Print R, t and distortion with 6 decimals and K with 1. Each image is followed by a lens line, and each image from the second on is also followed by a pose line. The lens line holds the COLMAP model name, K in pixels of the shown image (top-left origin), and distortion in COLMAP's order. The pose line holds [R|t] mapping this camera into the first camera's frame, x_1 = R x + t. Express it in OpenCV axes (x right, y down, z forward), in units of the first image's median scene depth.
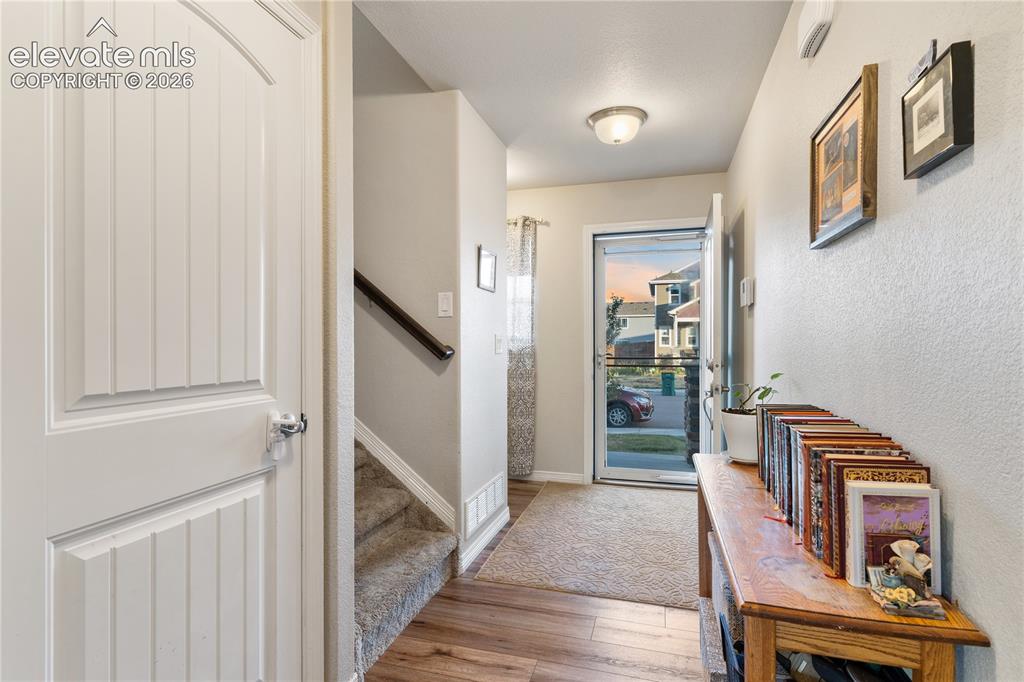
lens RADIAL K [[508.6, 0, 506.8], [0, 508.6, 342.5], [0, 0, 1]] dist [0.001582, 0.000303]
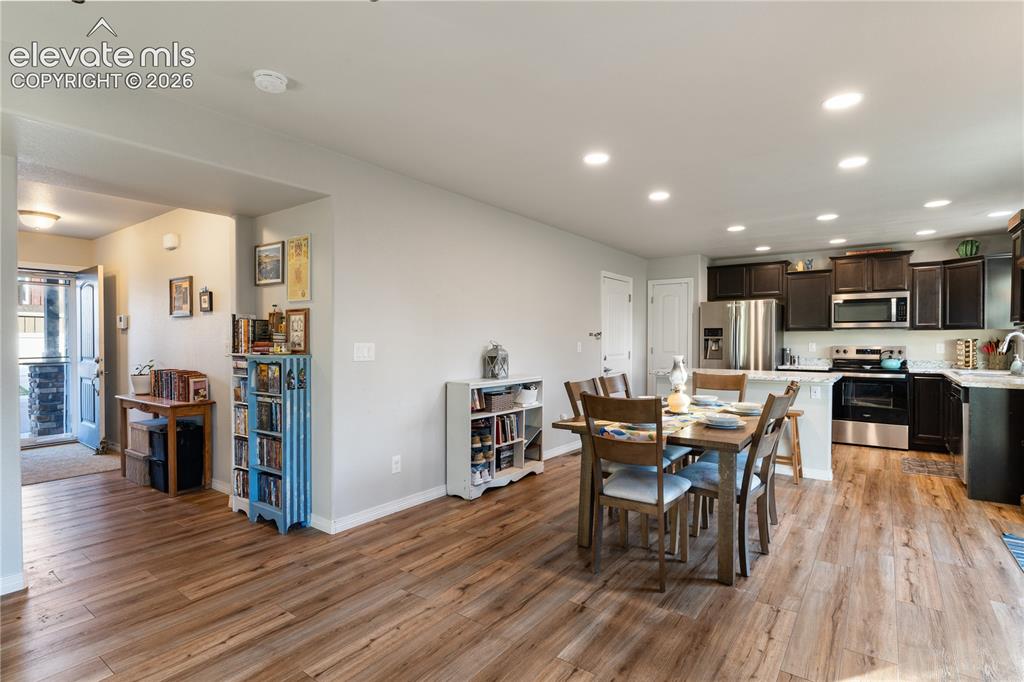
lens RADIAL K [[506.8, 0, 508.8], [0, 506.8, 345.0], [0, 0, 1]] dist [0.003227, 0.001562]
pose [[0.334456, -0.008425, 0.942374, -0.930065], [0.003556, 0.999964, 0.007677, -0.018925], [-0.942405, 0.000784, 0.334474, -1.124740]]
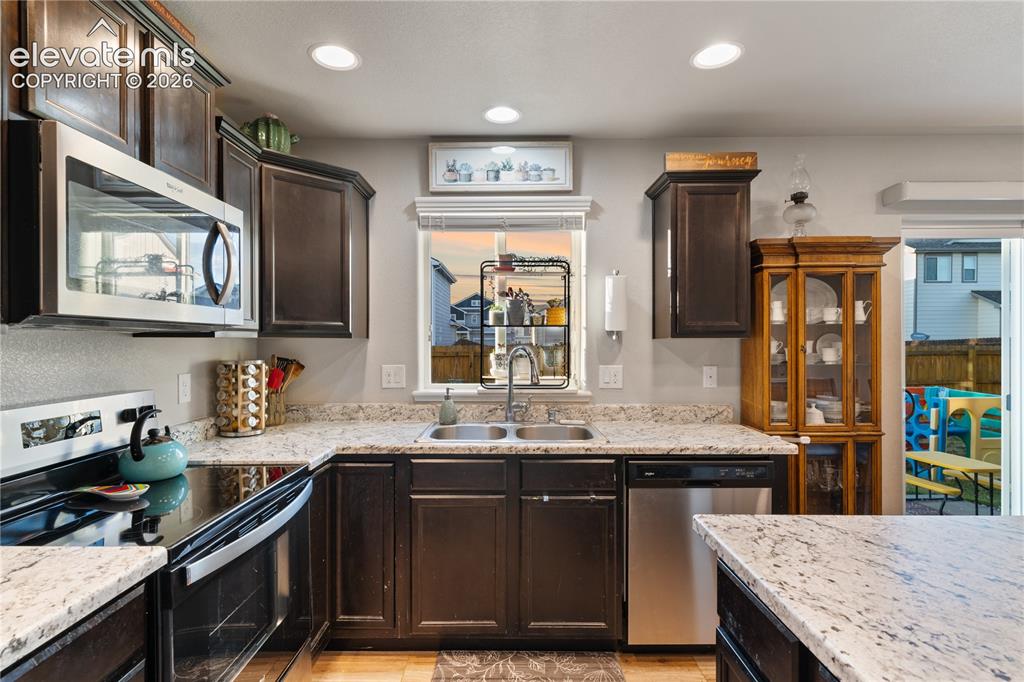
lens RADIAL K [[506.8, 0, 508.8], [0, 506.8, 345.0], [0, 0, 1]] dist [0.003227, 0.001562]
pose [[-0.958219, 0.003271, -0.286018, 1.637967], [0.000264, 0.999944, 0.010551, -0.056522], [0.286037, 0.010035, -0.958166, -1.273068]]
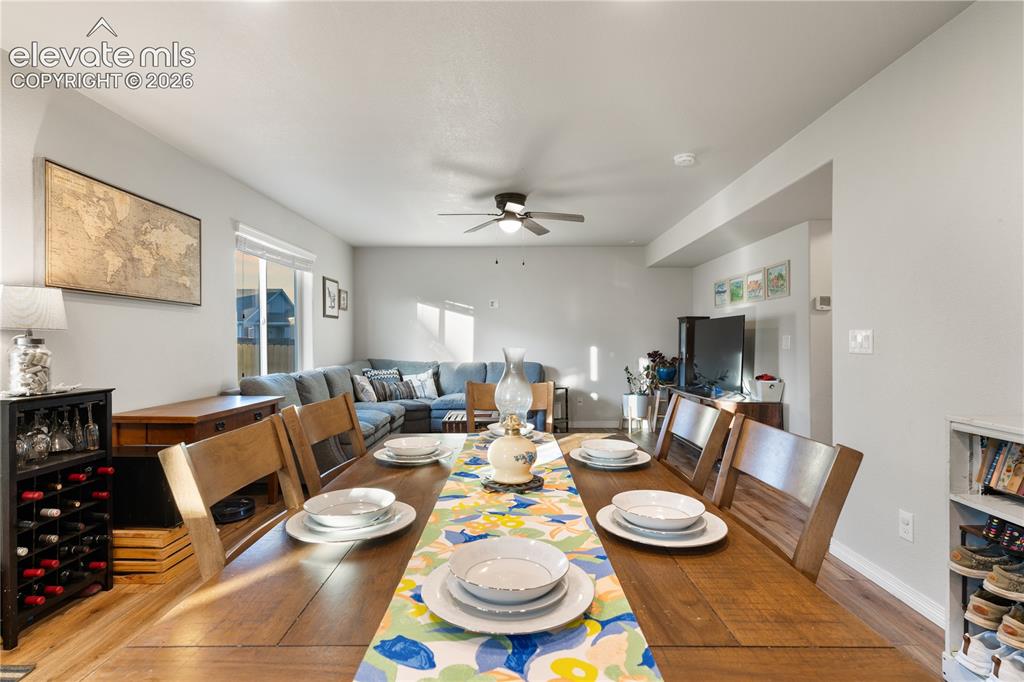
lens RADIAL K [[503.3, 0, 506.0], [0, 503.3, 343.2], [0, 0, 1]] dist [-0.002764, -0.000381]
pose [[0.267689, 0.003399, -0.963499, 0.918709], [-0.005518, 0.999983, 0.001994, 0.013643], [0.963490, 0.004783, 0.267703, -1.246816]]
